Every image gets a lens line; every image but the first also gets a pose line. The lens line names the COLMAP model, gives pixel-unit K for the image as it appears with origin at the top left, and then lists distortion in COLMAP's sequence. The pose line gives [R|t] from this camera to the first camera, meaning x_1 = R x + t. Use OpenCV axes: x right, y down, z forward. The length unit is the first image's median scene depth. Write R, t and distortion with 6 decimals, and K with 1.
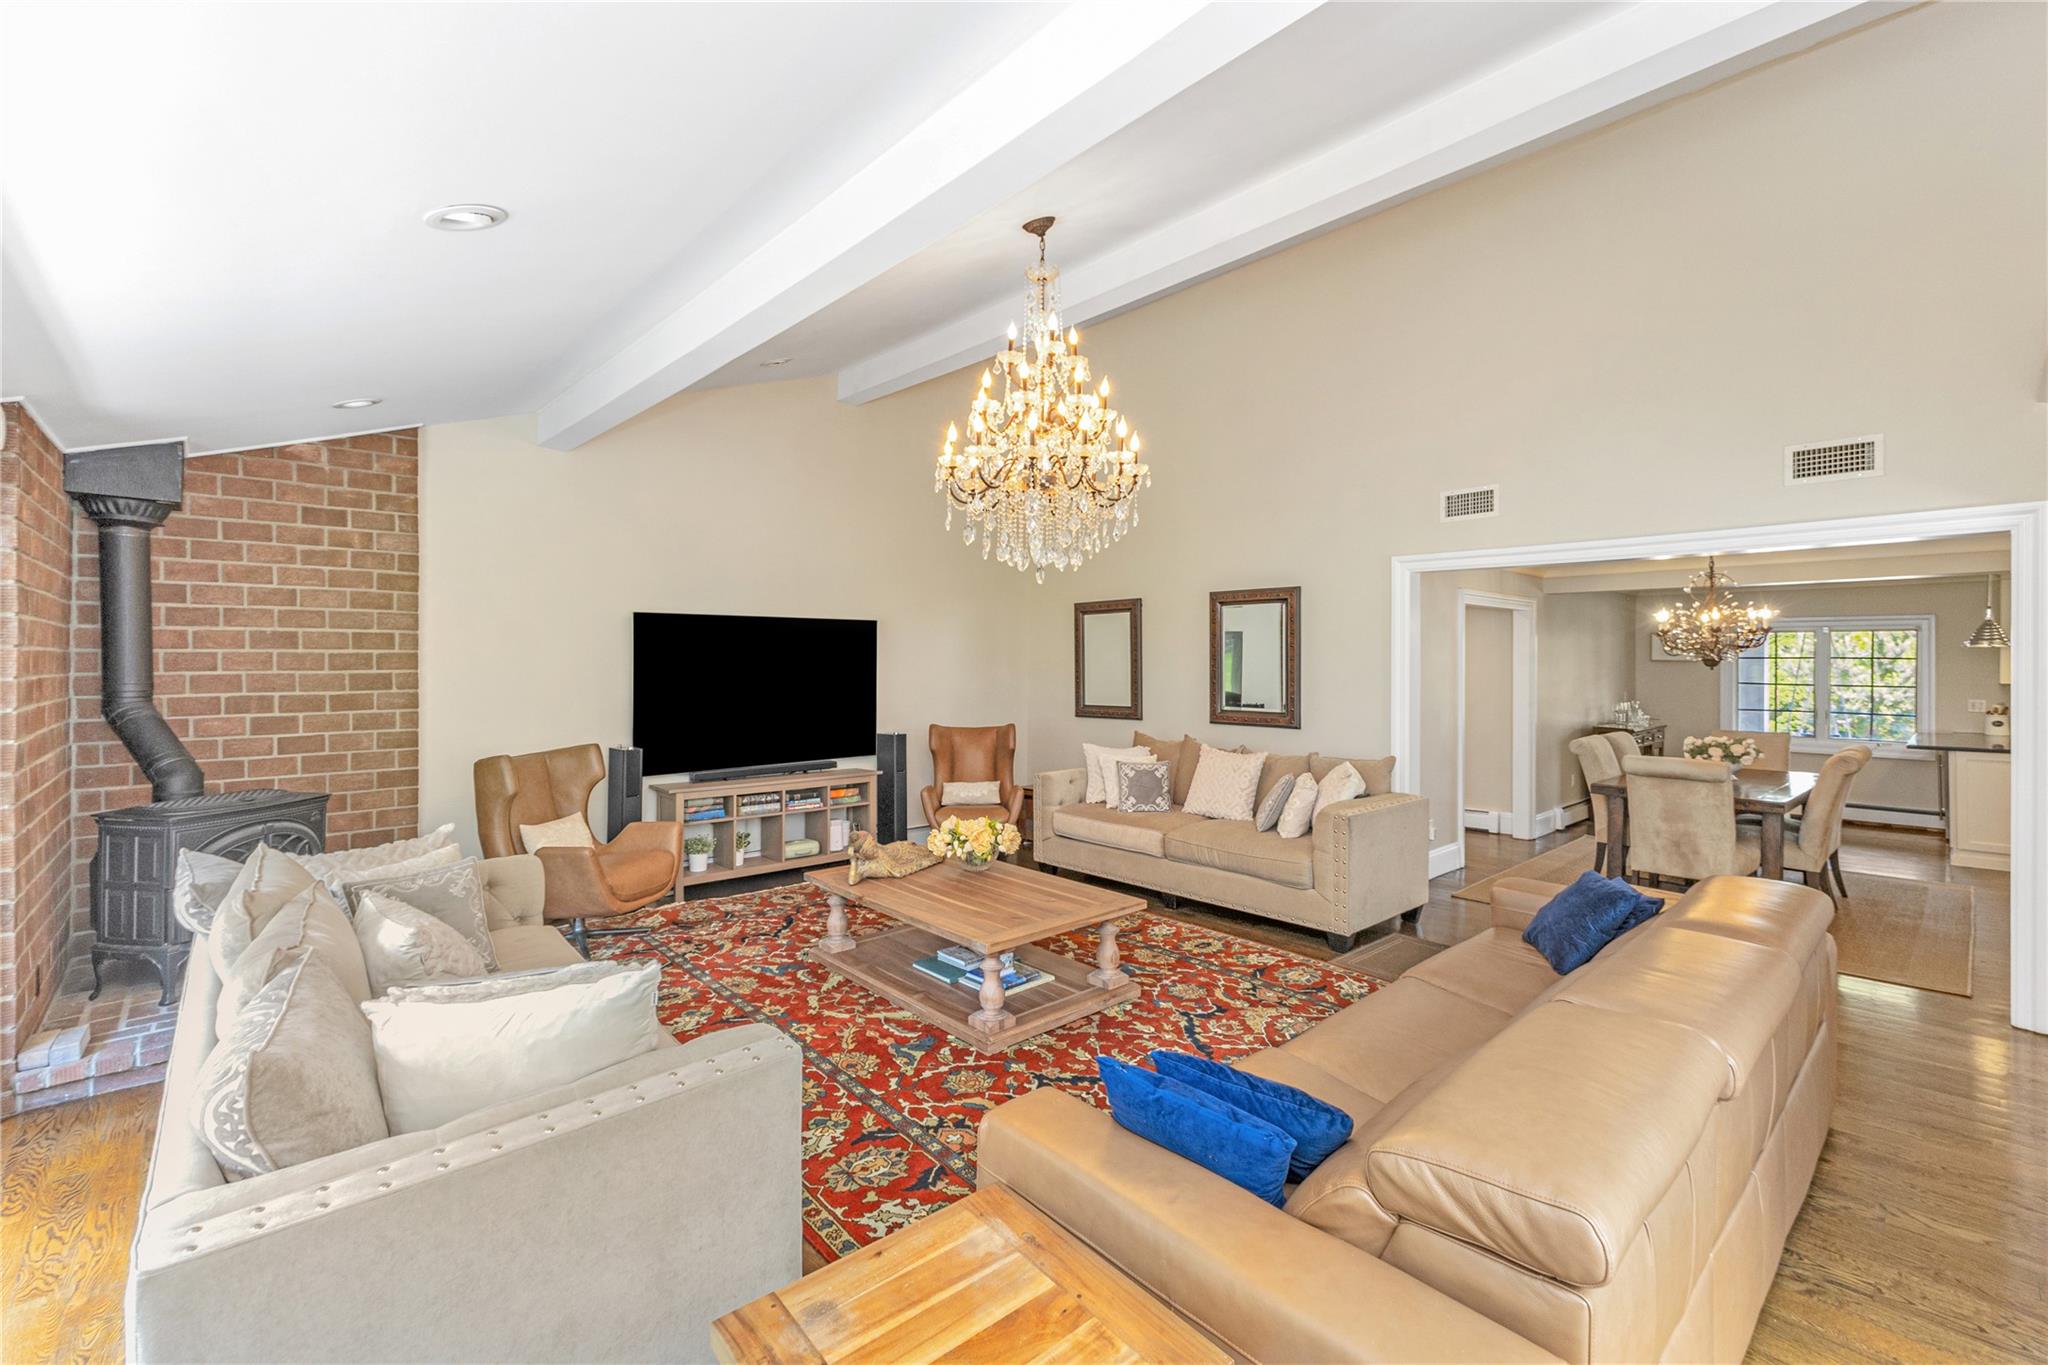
lens RADIAL K [[881.3, 0, 1026.2], [0, 881.3, 674.0], [0, 0, 1]] dist [0.011351, 0.000735]
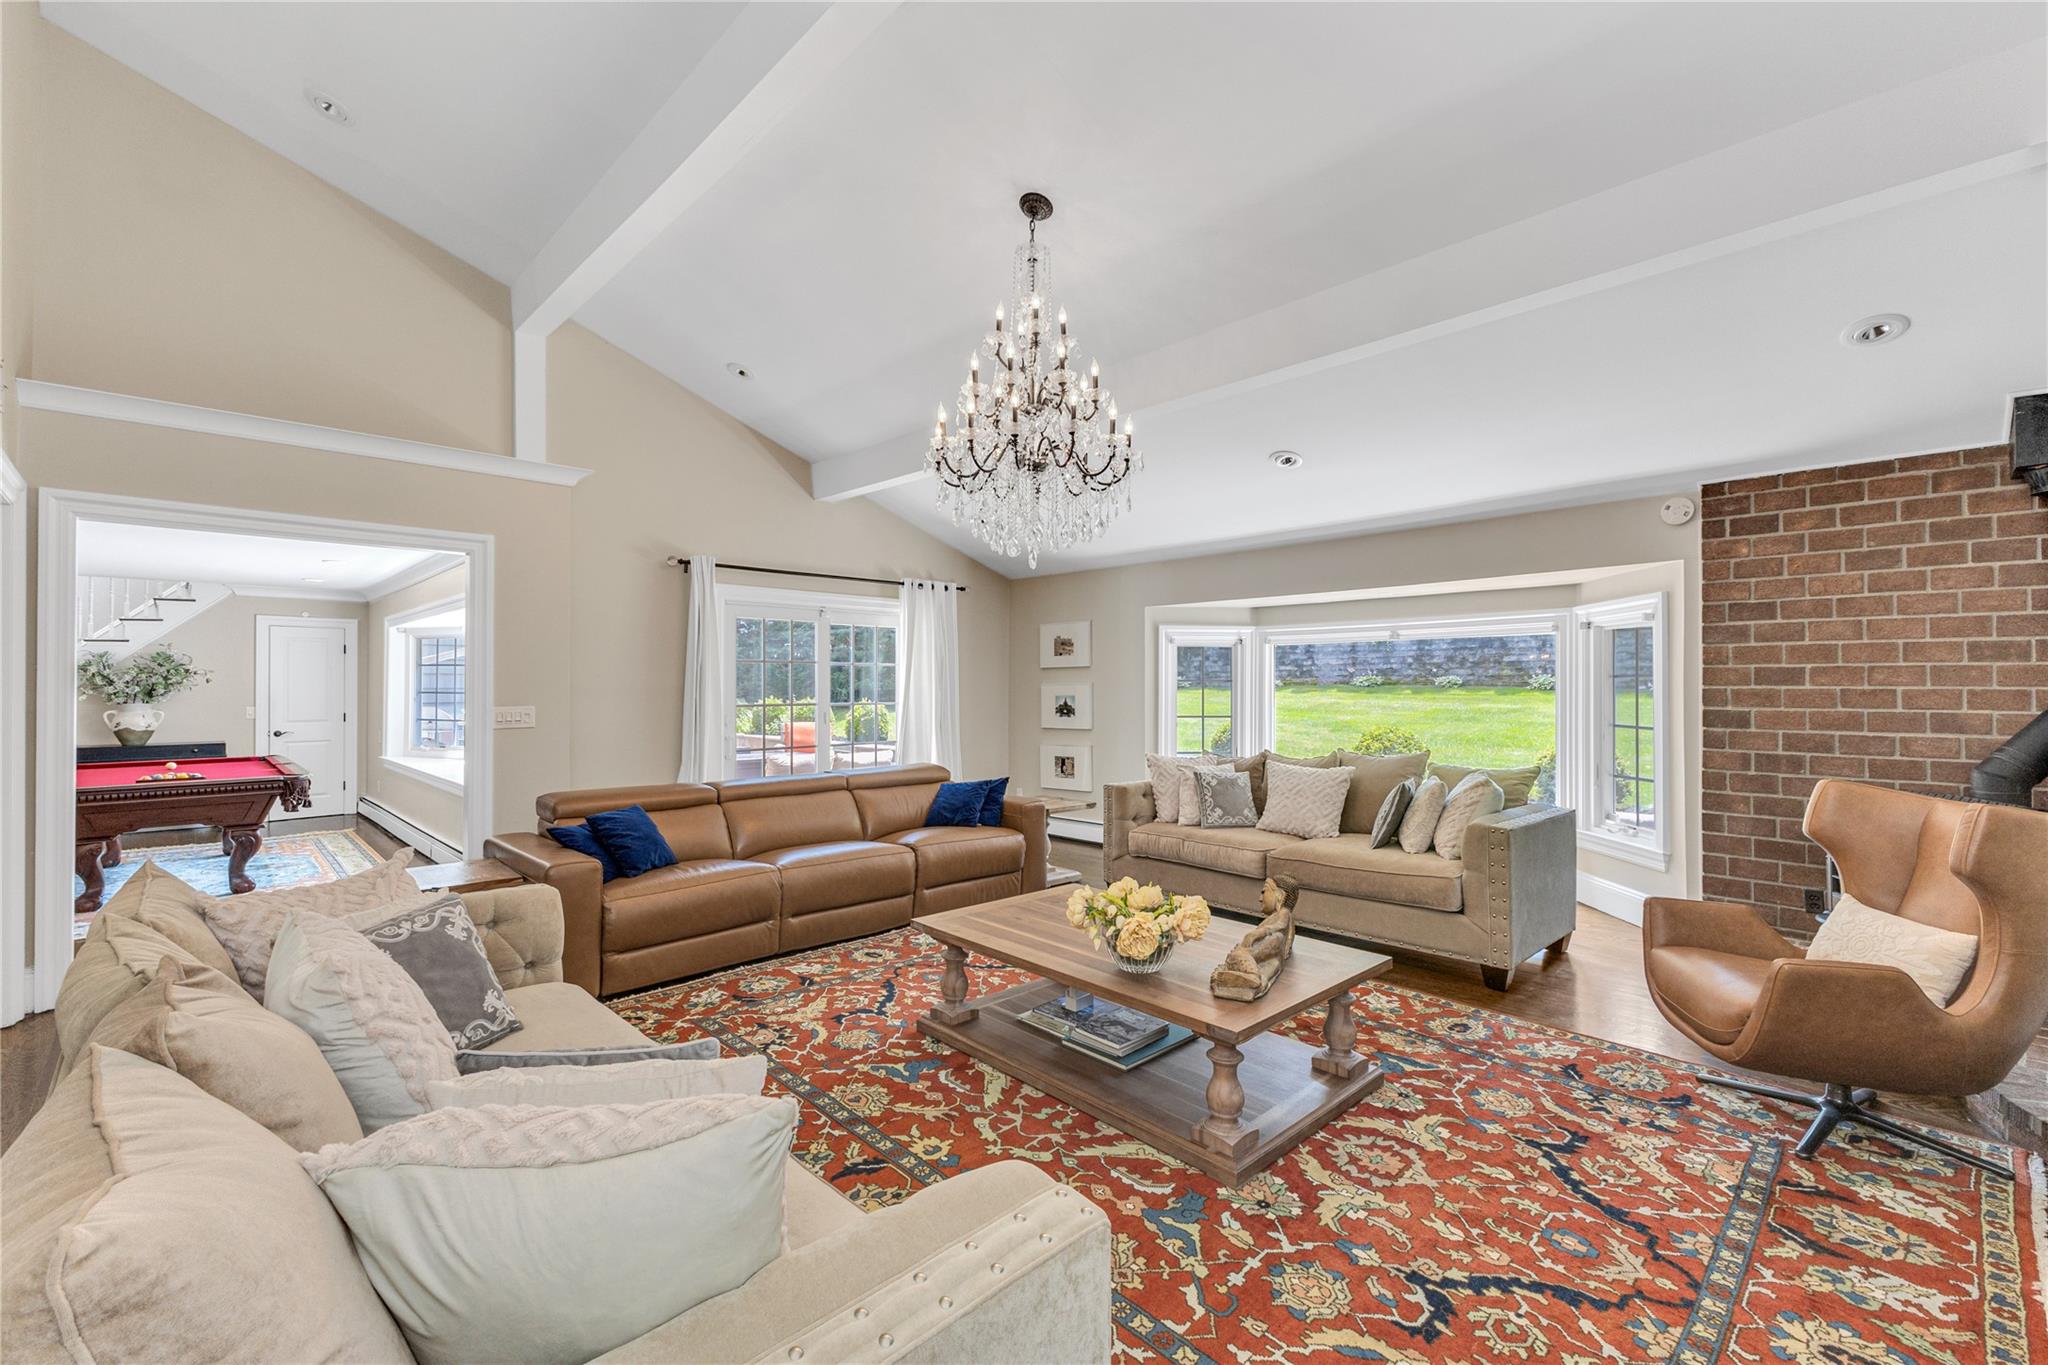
lens RADIAL K [[881.3, 0, 1037.0], [0, 881.3, 677.2], [0, 0, 1]] dist [0.011351, 0.000735]
pose [[-0.999141, -0.003909, -0.041256, 0.043683], [-0.004352, 0.999934, 0.010663, 0.009020], [0.041211, 0.010833, -0.999092, 1.632267]]
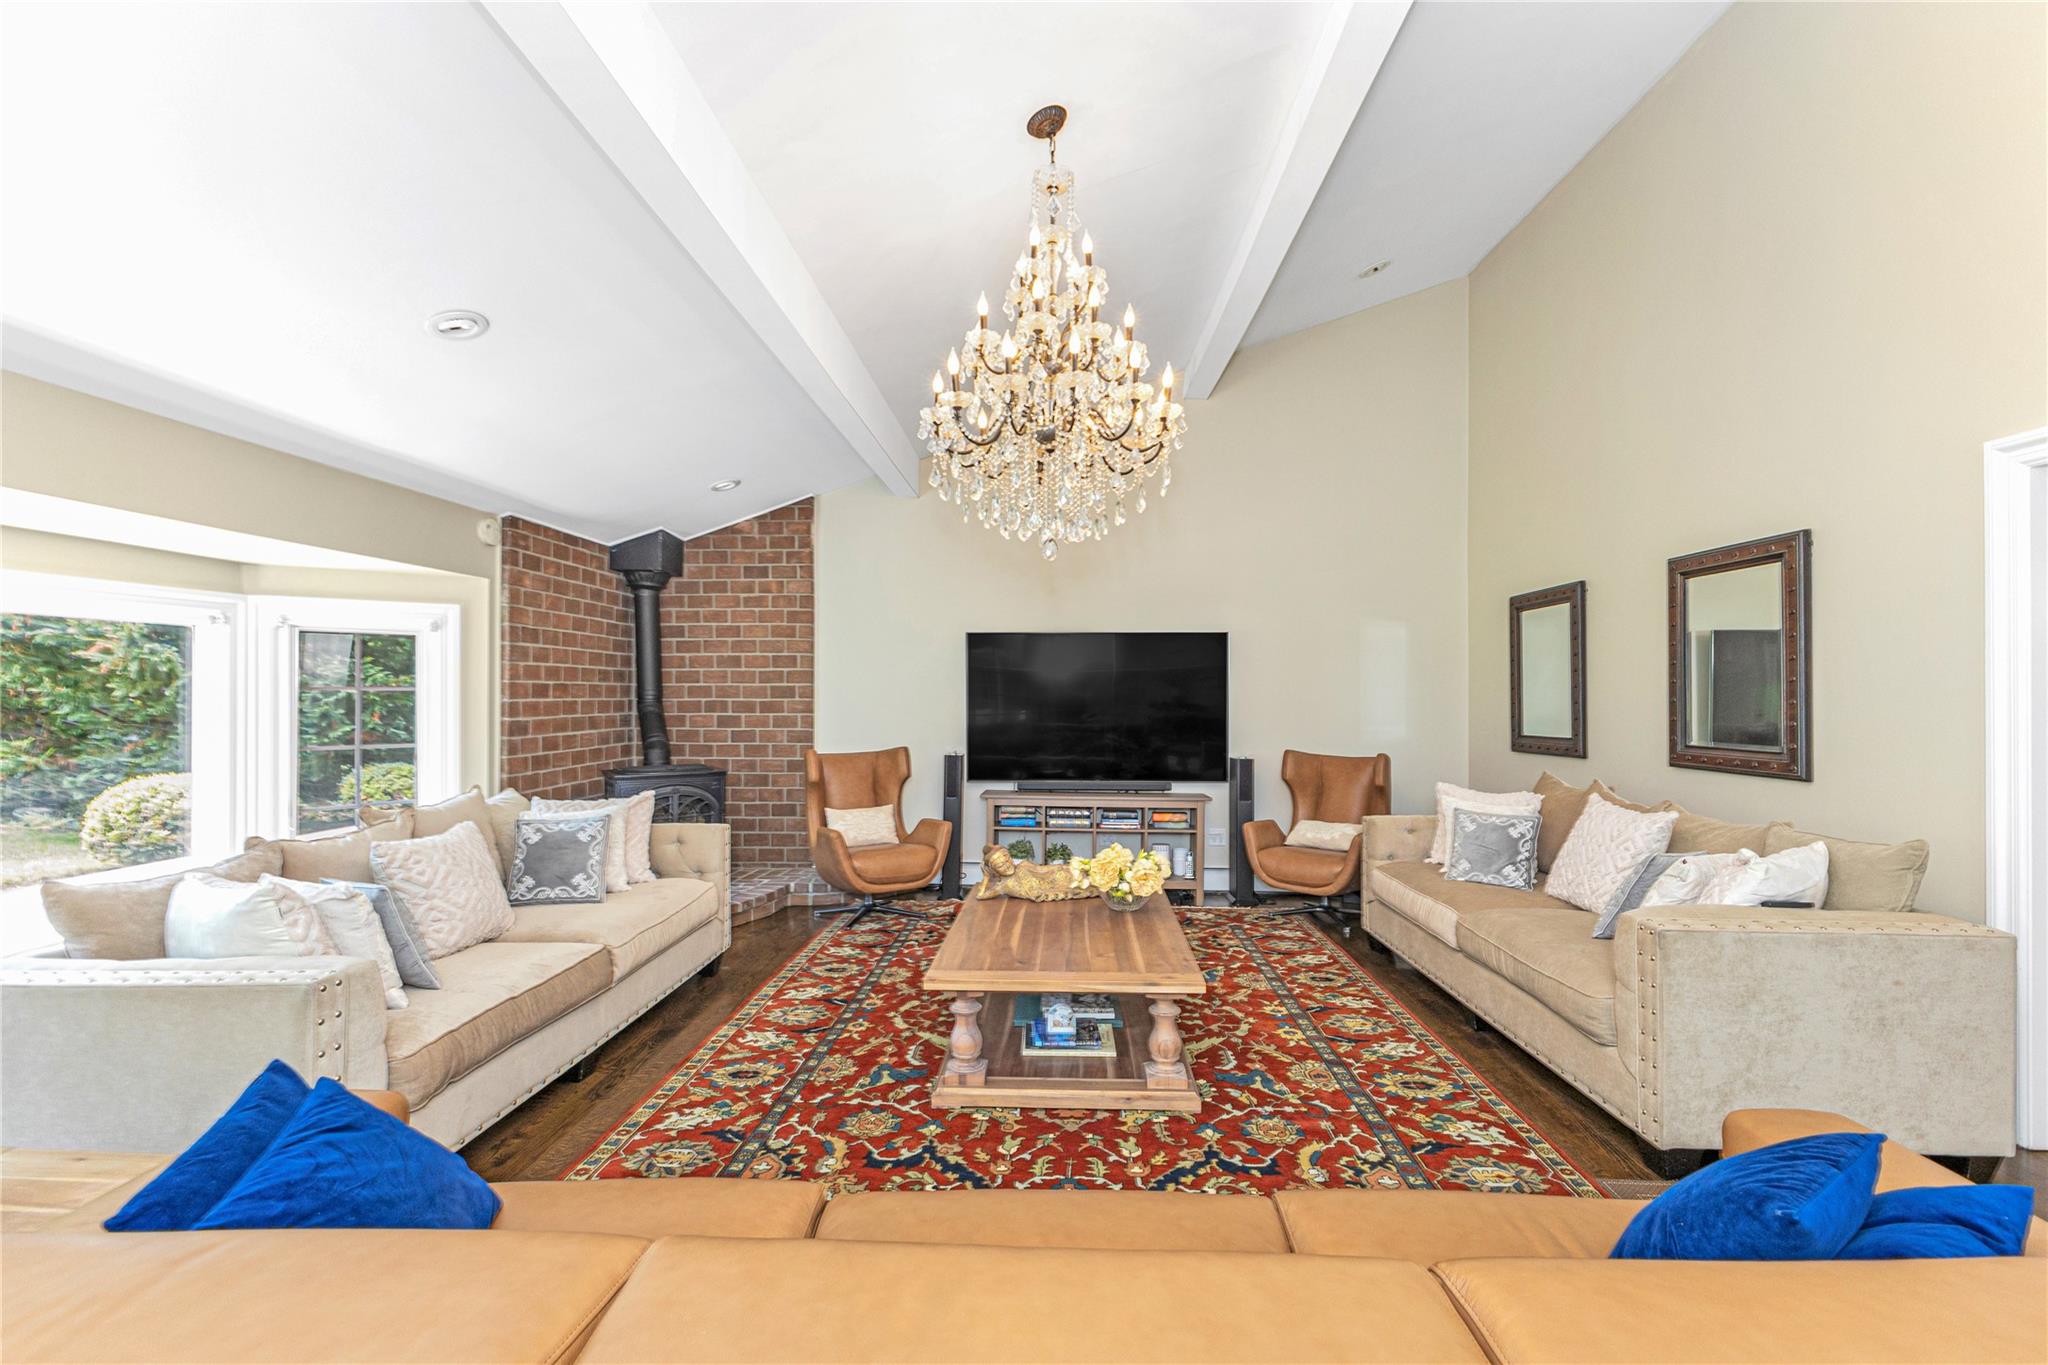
lens RADIAL K [[866.4, 0, 1025.8], [0, 866.4, 698.6], [0, 0, 1]] dist [0.013612, 0.000190]
pose [[0.716538, 0.002175, -0.697544, 0.461173], [-0.012416, 0.999876, -0.009636, 0.028148], [0.697437, 0.015565, 0.716477, 0.333812]]
